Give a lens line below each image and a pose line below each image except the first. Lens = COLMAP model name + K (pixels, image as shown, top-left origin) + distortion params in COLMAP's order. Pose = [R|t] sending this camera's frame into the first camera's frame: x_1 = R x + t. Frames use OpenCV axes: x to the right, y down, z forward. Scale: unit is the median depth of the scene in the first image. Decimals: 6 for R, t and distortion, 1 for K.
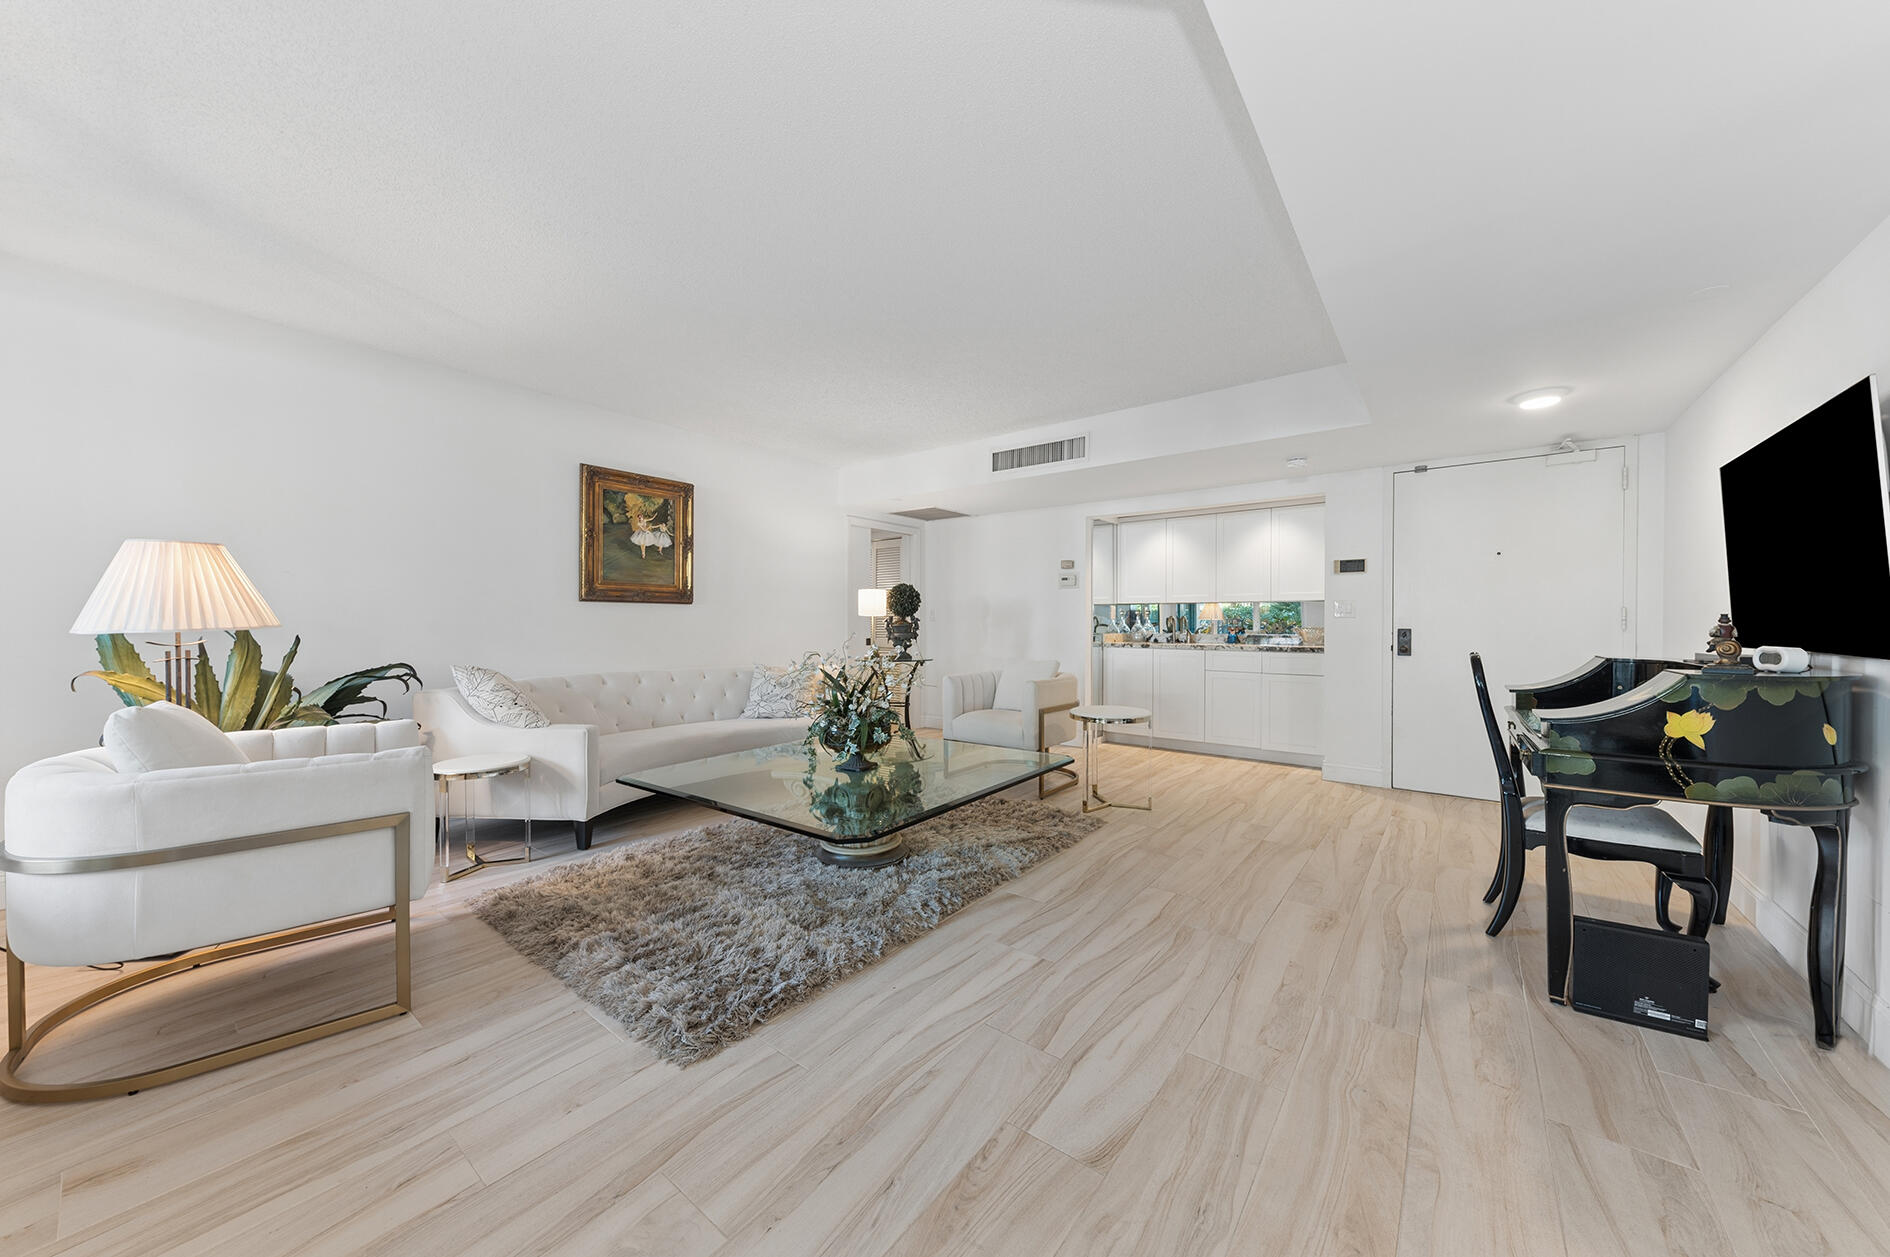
lens RADIAL K [[651.9, 0, 945.0], [0, 651.9, 628.5], [0, 0, 1]] dist [0.000769, 0.000014]
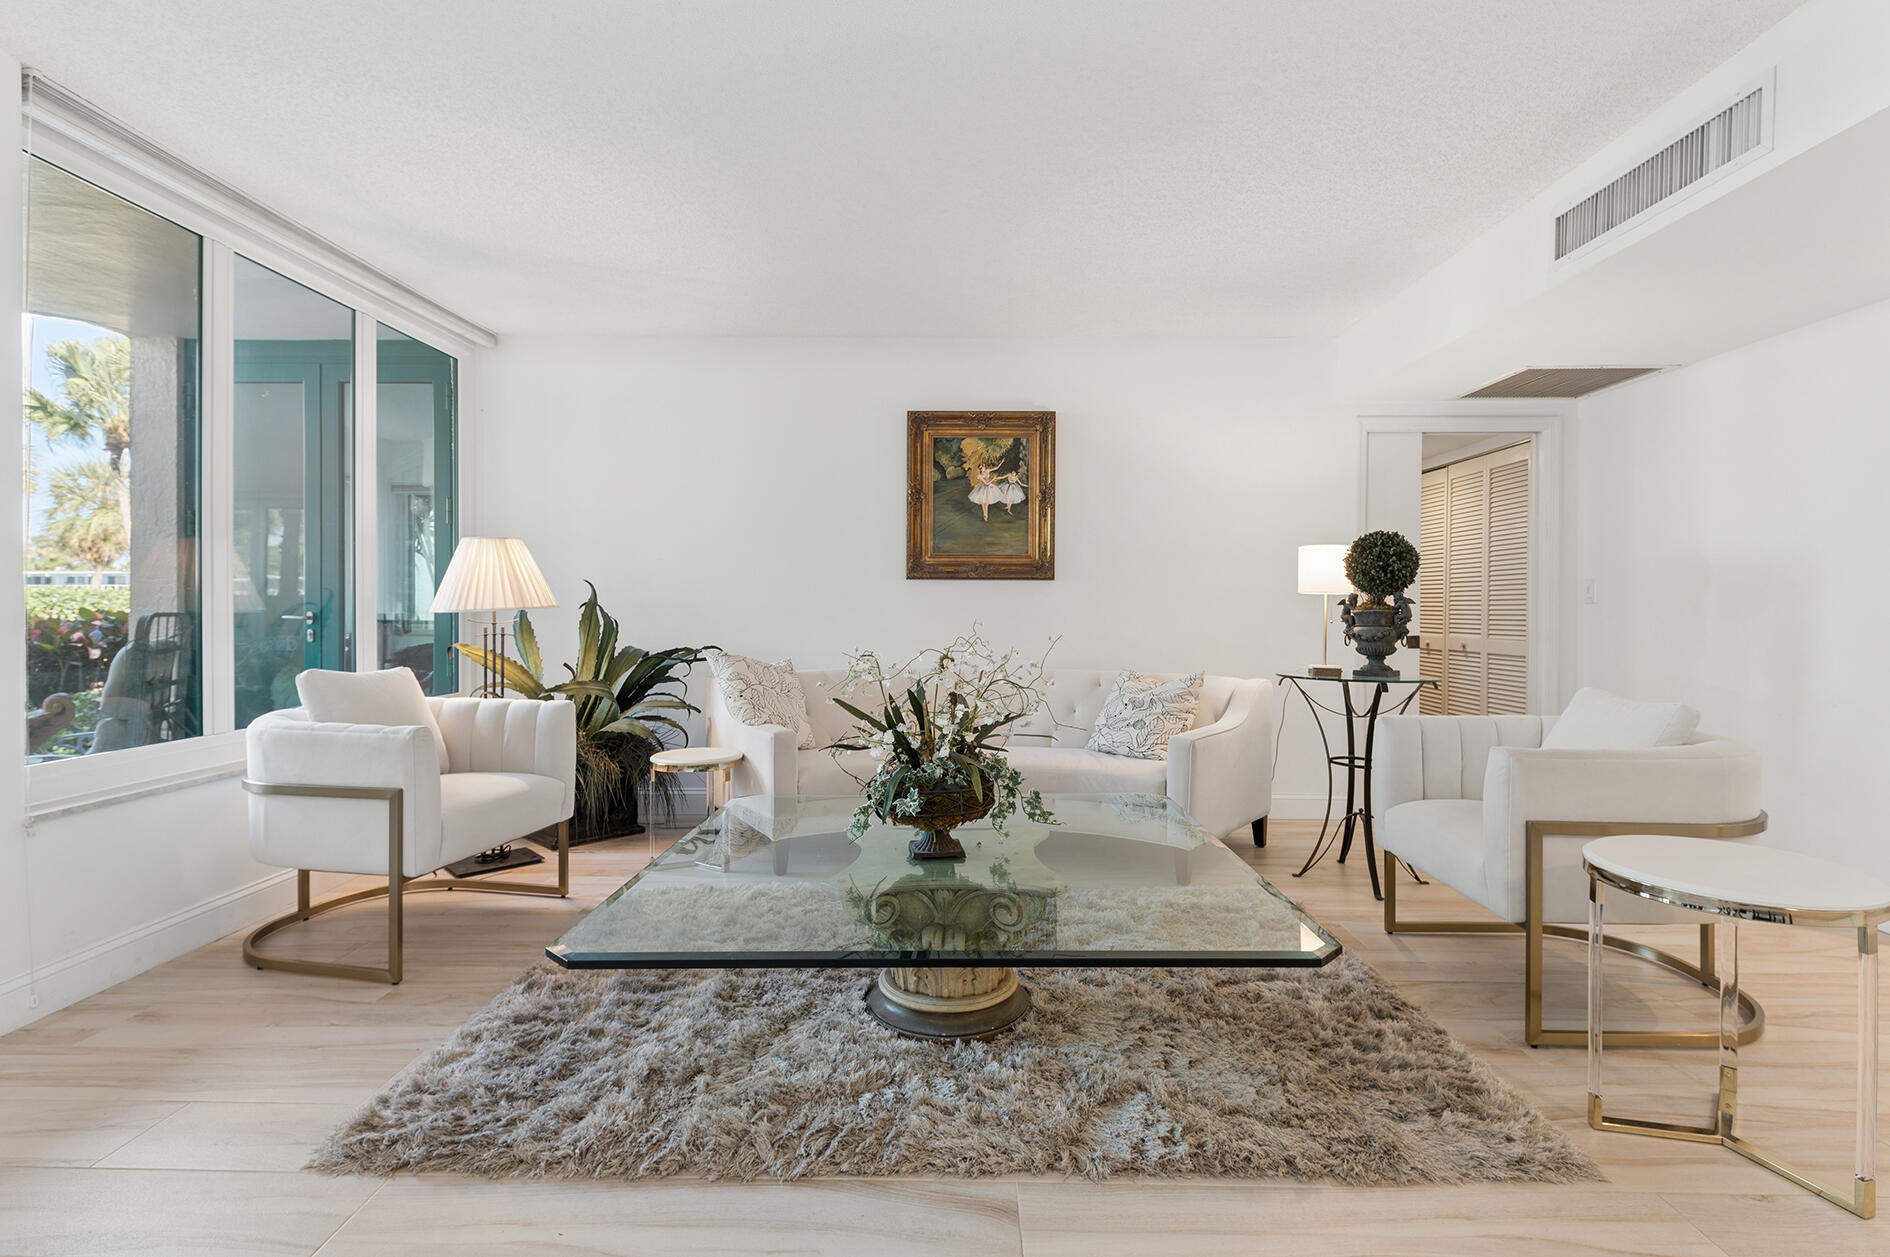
lens RADIAL K [[875.3, 0, 948.7], [0, 875.3, 618.2], [0, 0, 1]] dist [0.001038, -0.001451]
pose [[0.603629, 0.011652, -0.797180, 0.335983], [-0.009885, 0.999926, 0.007131, -0.001524], [0.797204, 0.003576, 0.603699, 0.363942]]
